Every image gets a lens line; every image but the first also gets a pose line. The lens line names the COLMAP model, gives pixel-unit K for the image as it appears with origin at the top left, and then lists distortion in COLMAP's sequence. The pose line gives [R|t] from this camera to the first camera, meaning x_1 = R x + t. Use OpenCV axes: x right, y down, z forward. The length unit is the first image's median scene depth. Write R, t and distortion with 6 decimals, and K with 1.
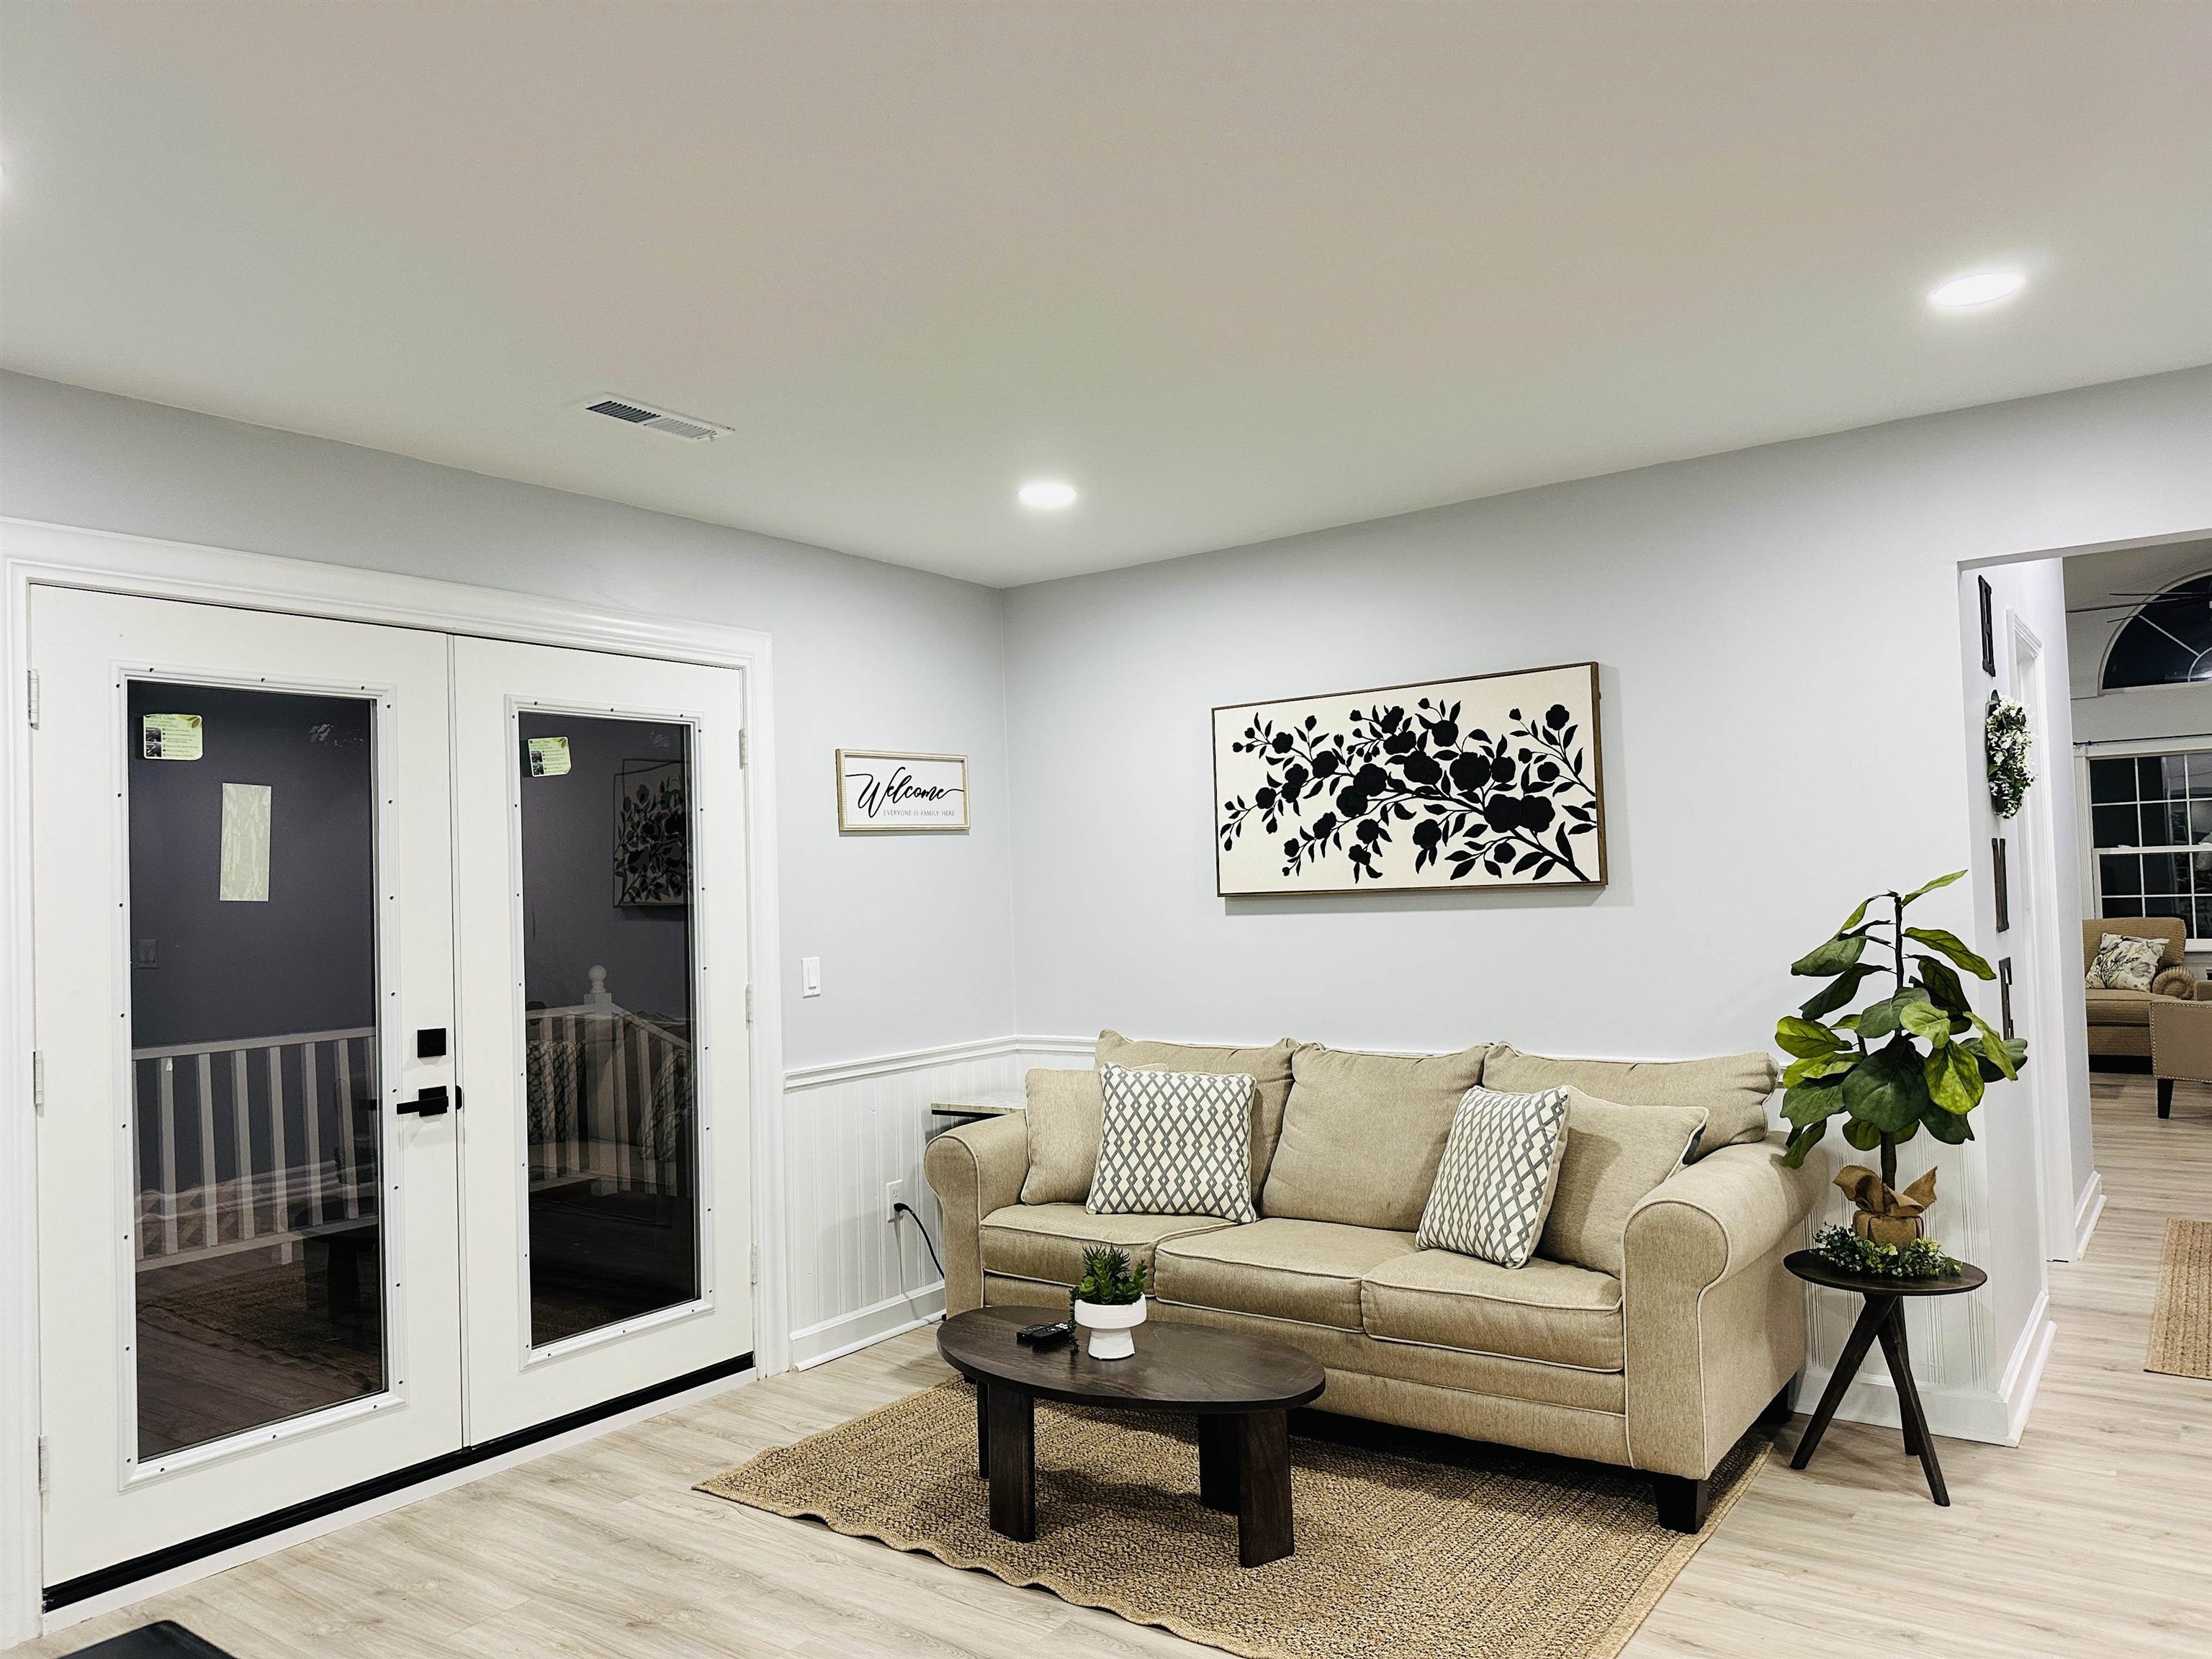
lens RADIAL K [[1554.6, 0, 1098.8], [0, 1554.6, 834.4], [0, 0, 1]] dist [0.146225, -0.250772]
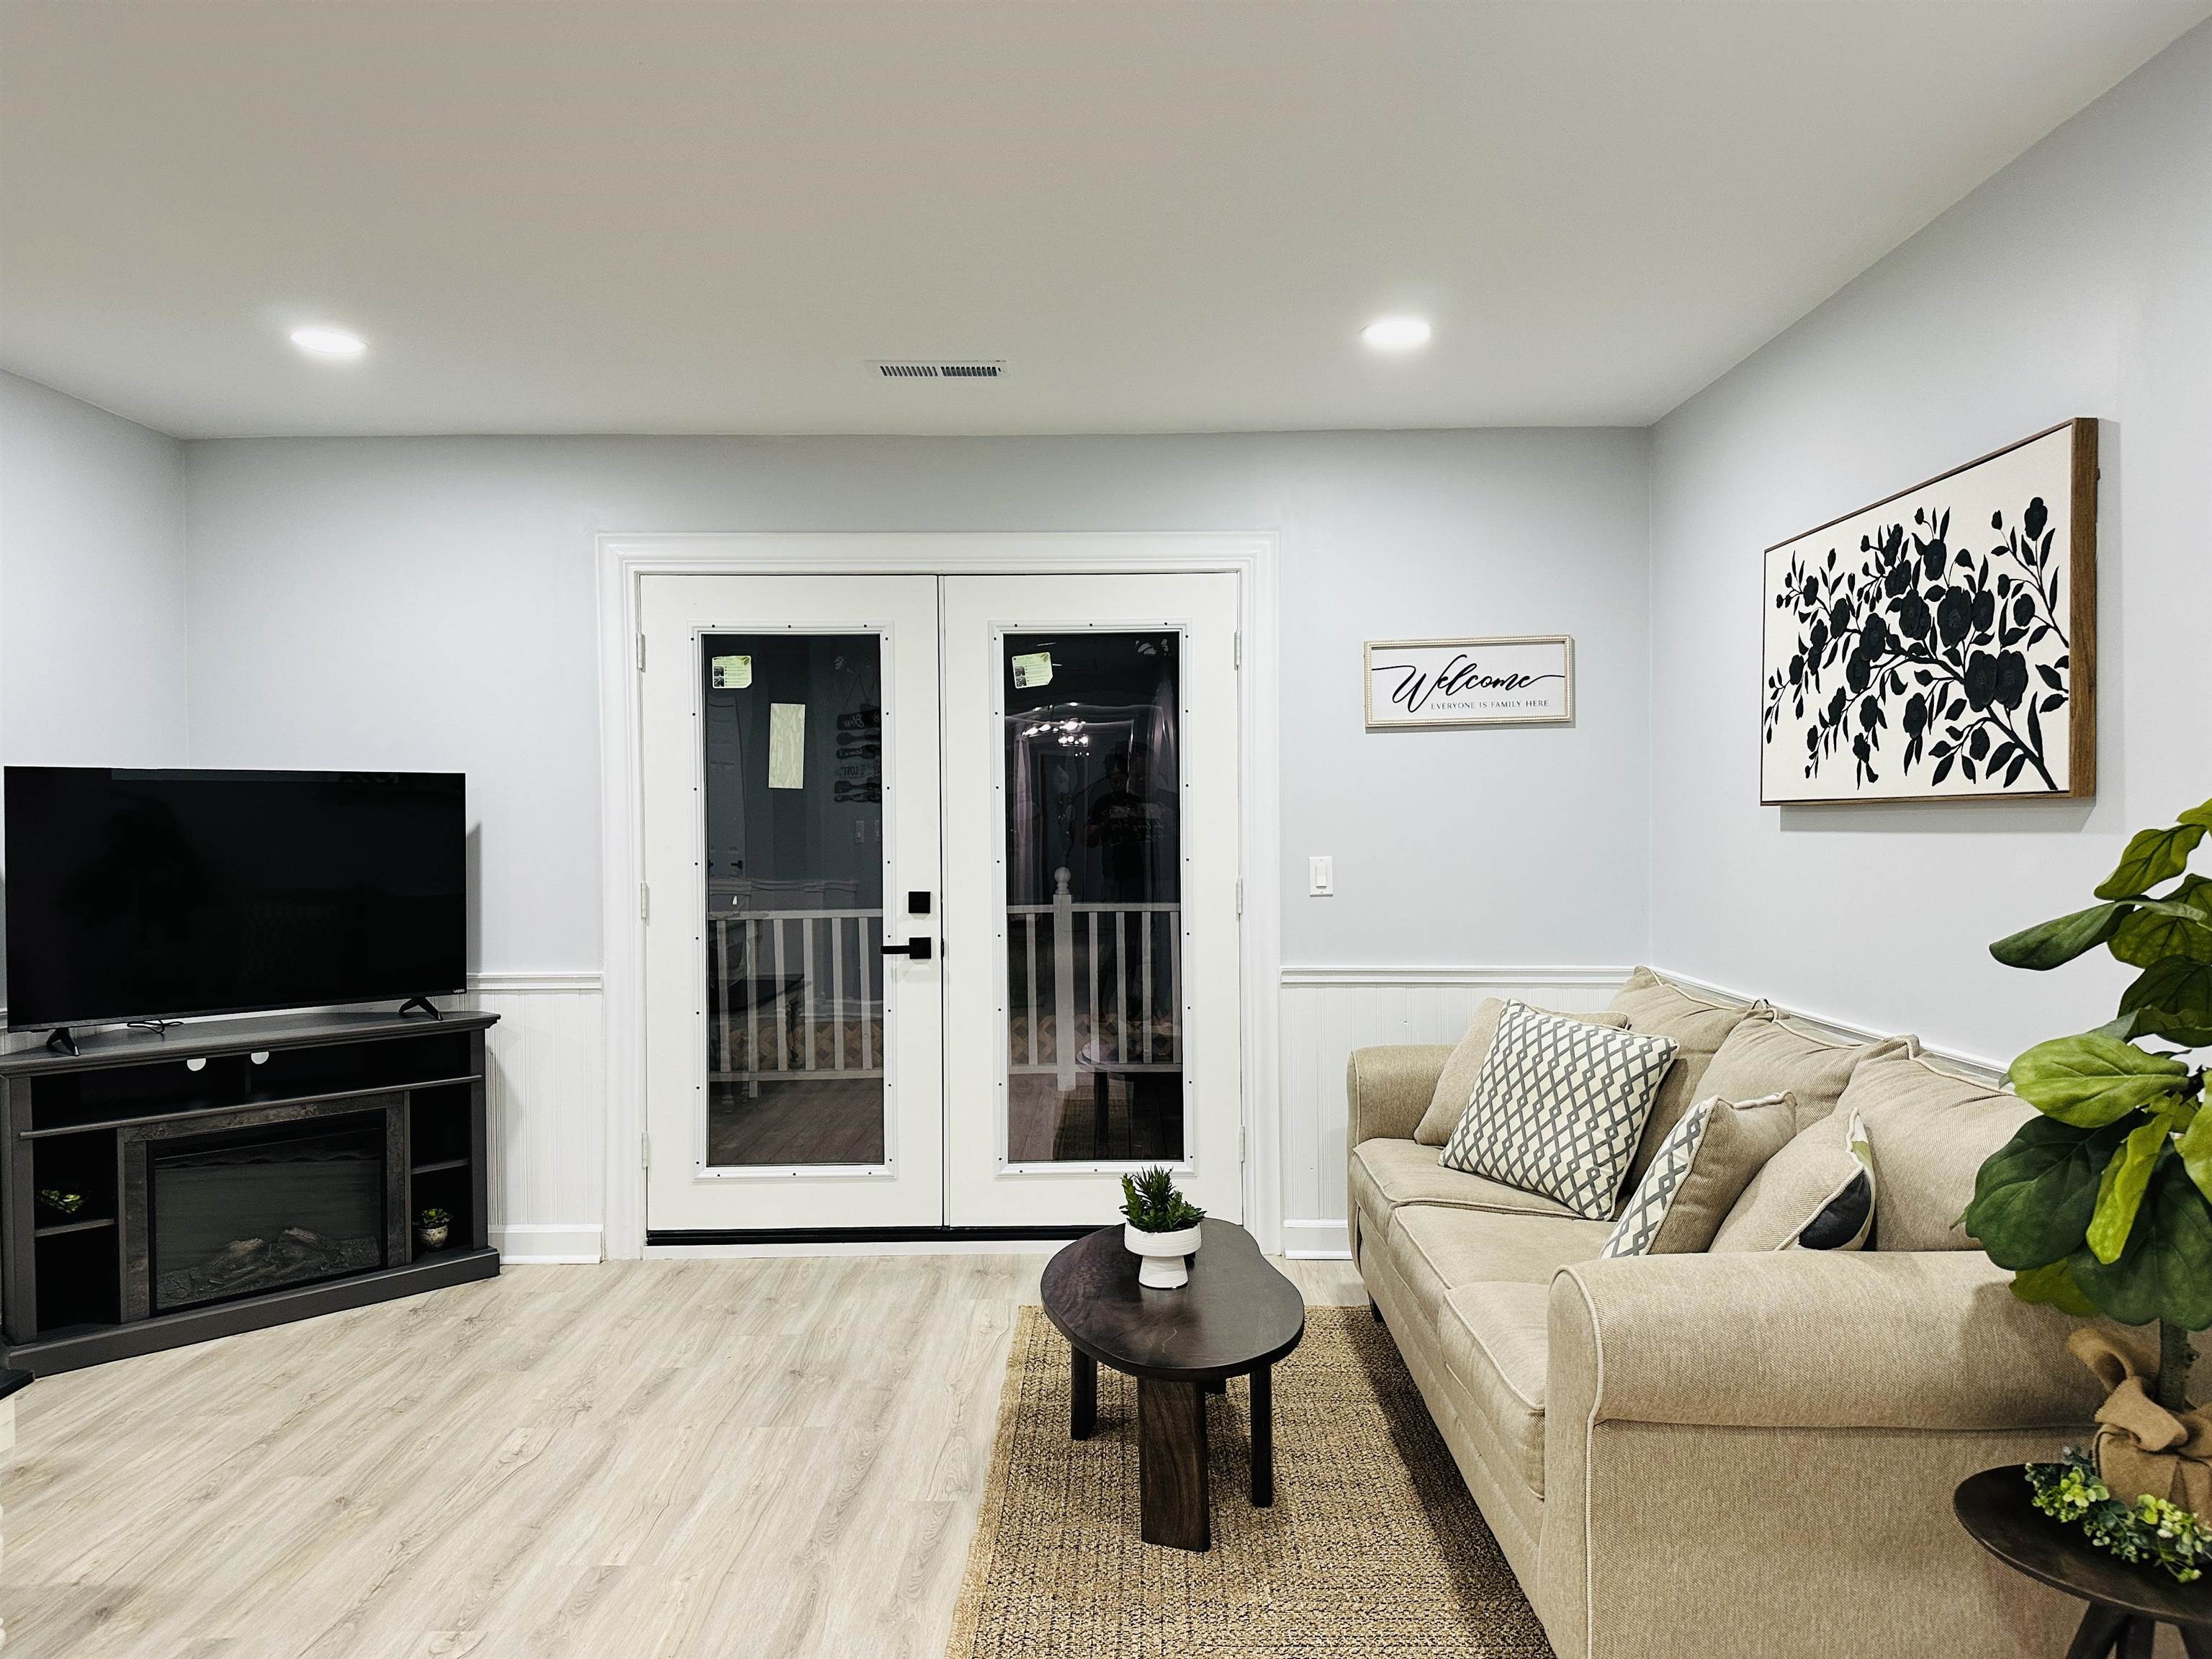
lens RADIAL K [[1554.6, 0, 1098.8], [0, 1554.6, 834.4], [0, 0, 1]] dist [0.146225, -0.250772]
pose [[0.570856, 0.038845, -0.820131, 0.571729], [0.015655, 0.998184, 0.058175, 0.005341], [0.820901, -0.046049, 0.569211, 0.341195]]
